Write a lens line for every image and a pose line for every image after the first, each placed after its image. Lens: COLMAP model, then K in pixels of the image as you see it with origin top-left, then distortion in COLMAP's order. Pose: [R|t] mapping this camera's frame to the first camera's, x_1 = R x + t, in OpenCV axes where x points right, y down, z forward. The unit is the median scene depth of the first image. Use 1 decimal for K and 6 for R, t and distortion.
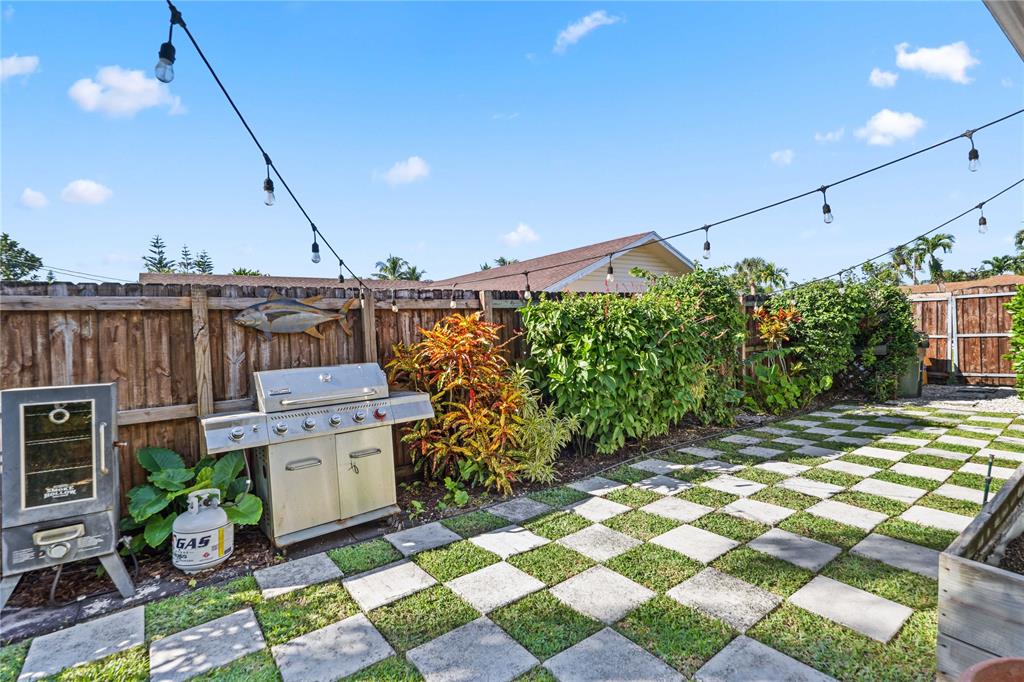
lens RADIAL K [[487.6, 0, 512.0], [0, 487.6, 341.0], [0, 0, 1]] dist [0.001956, 0.000009]
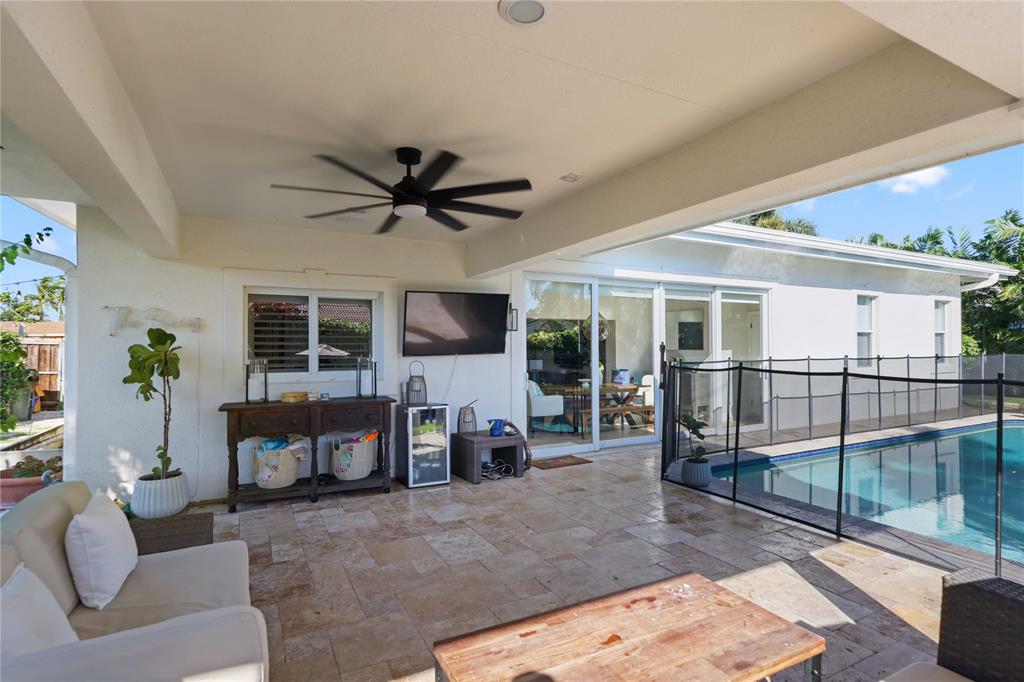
lens RADIAL K [[496.0, 0, 488.3], [0, 496.0, 342.2], [0, 0, 1]] dist [0.002281, 0.000097]
pose [[0.165853, 0.050937, 0.984834, -0.259548], [0.021757, 0.998233, -0.055294, 0.009038], [-0.985910, 0.030598, 0.164452, -0.406596]]
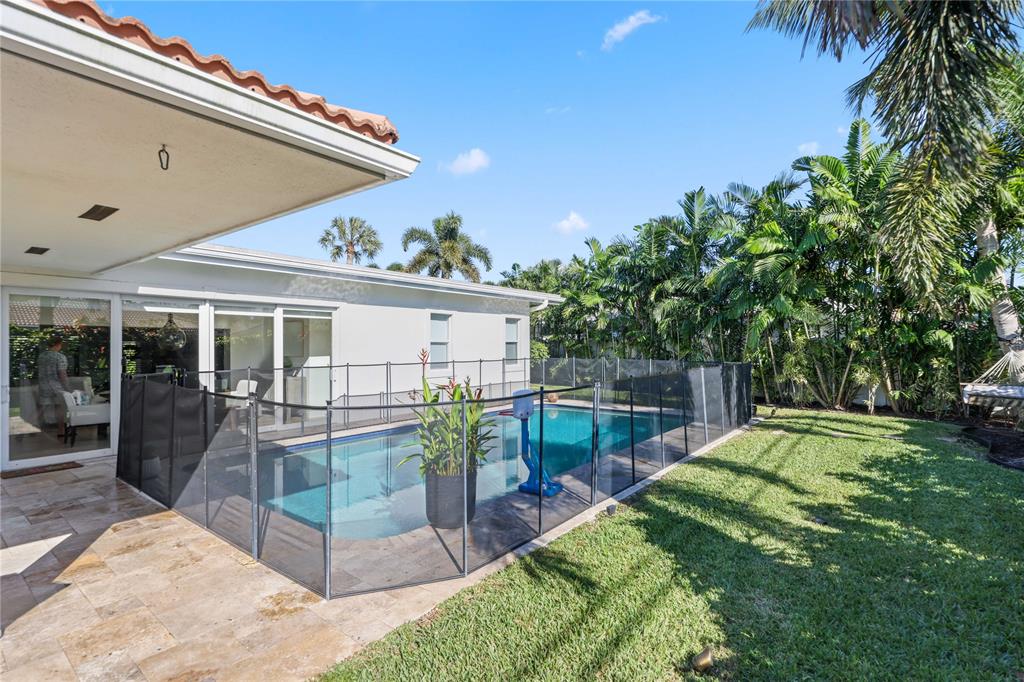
lens RADIAL K [[490.1, 0, 512.0], [0, 490.1, 341.0], [0, 0, 1]] dist [0.001364, -0.000009]
pose [[-0.273324, 0.049200, 0.960663, -0.428582], [0.035712, 0.998522, -0.040978, 0.006448], [-0.961259, 0.023107, -0.274677, -0.819488]]
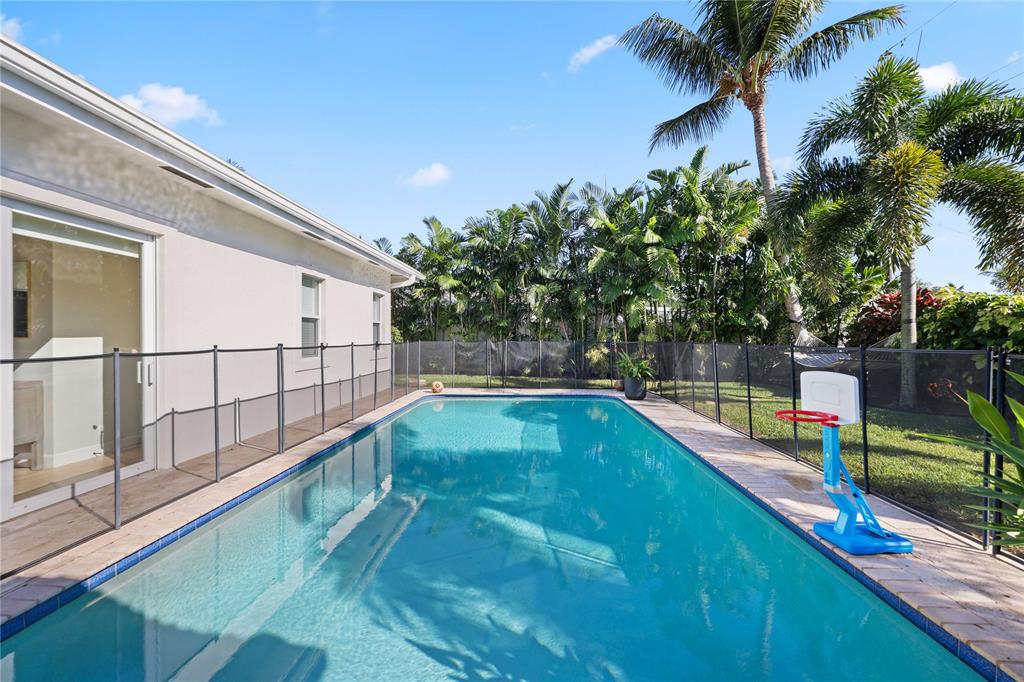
lens RADIAL K [[402.0, 0, 512.0], [0, 402.0, 341.0], [0, 0, 1]] dist [-0.000832, 0.000044]
pose [[-0.778412, 0.037351, 0.626642, 0.117333], [0.051329, 0.998673, 0.004235, 0.007338], [-0.625652, 0.035462, -0.779296, -0.651810]]
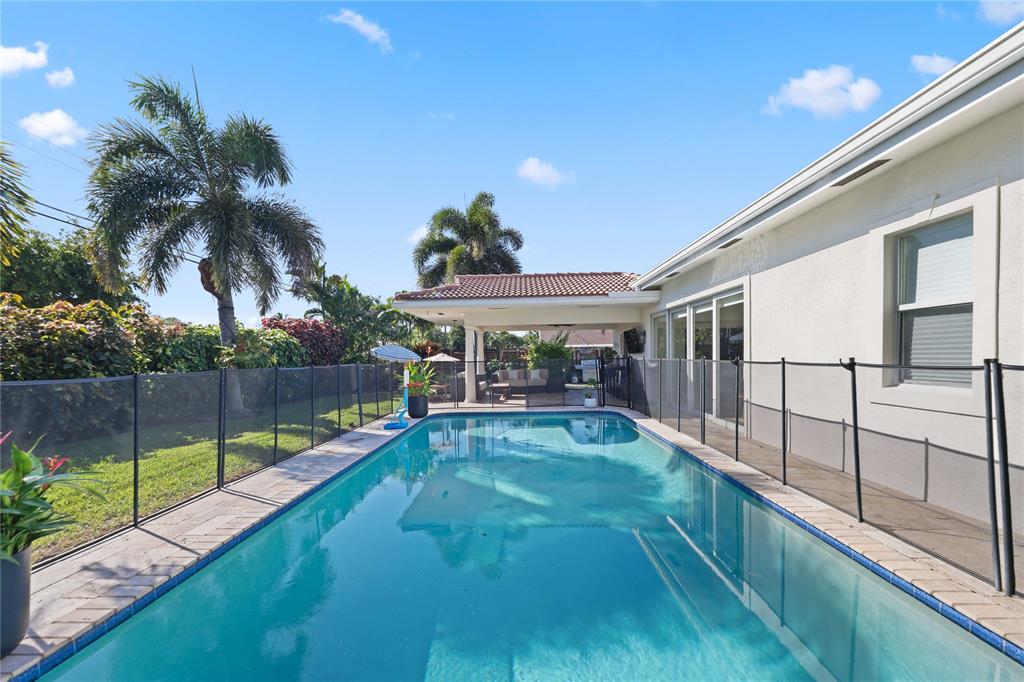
lens RADIAL K [[409.2, 0, 512.0], [0, 409.2, 341.0], [0, 0, 1]] dist [-0.000816, -0.000097]
pose [[0.800346, 0.002930, -0.599532, 0.775752], [-0.025475, 0.999251, -0.029124, -0.000454], [0.598997, 0.038583, 0.799821, -1.516730]]
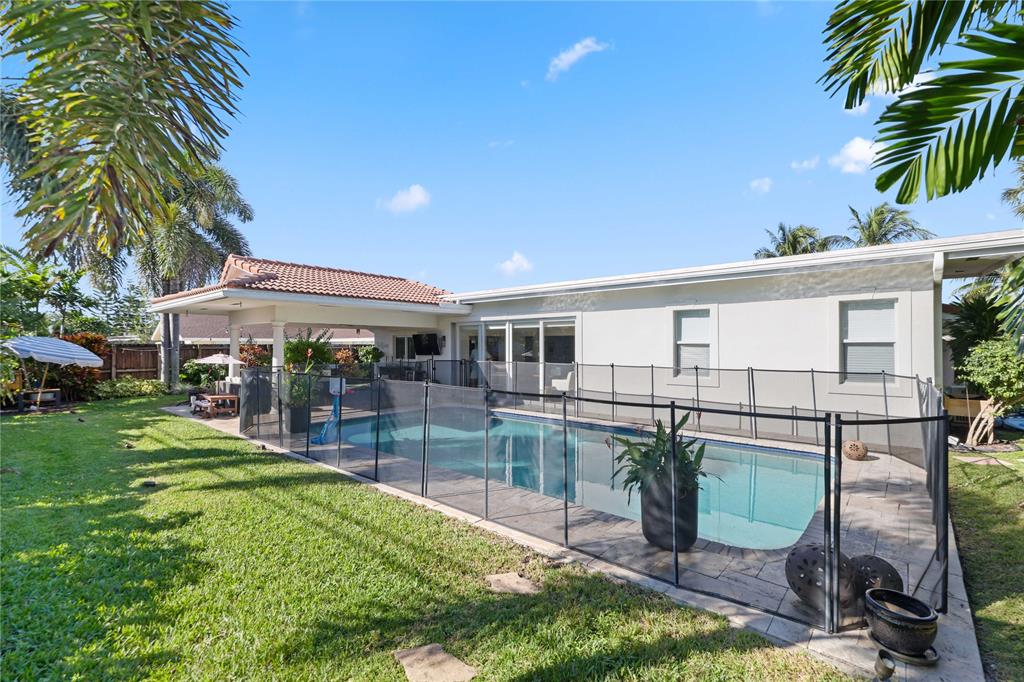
lens RADIAL K [[456.2, 0, 512.0], [0, 456.2, 341.0], [0, 0, 1]] dist [-0.001359, 0.000137]
pose [[0.975060, 0.042270, 0.217879, 0.256869], [-0.033517, 0.998482, -0.043715, 0.000545], [-0.219397, 0.035322, 0.974996, -1.884227]]
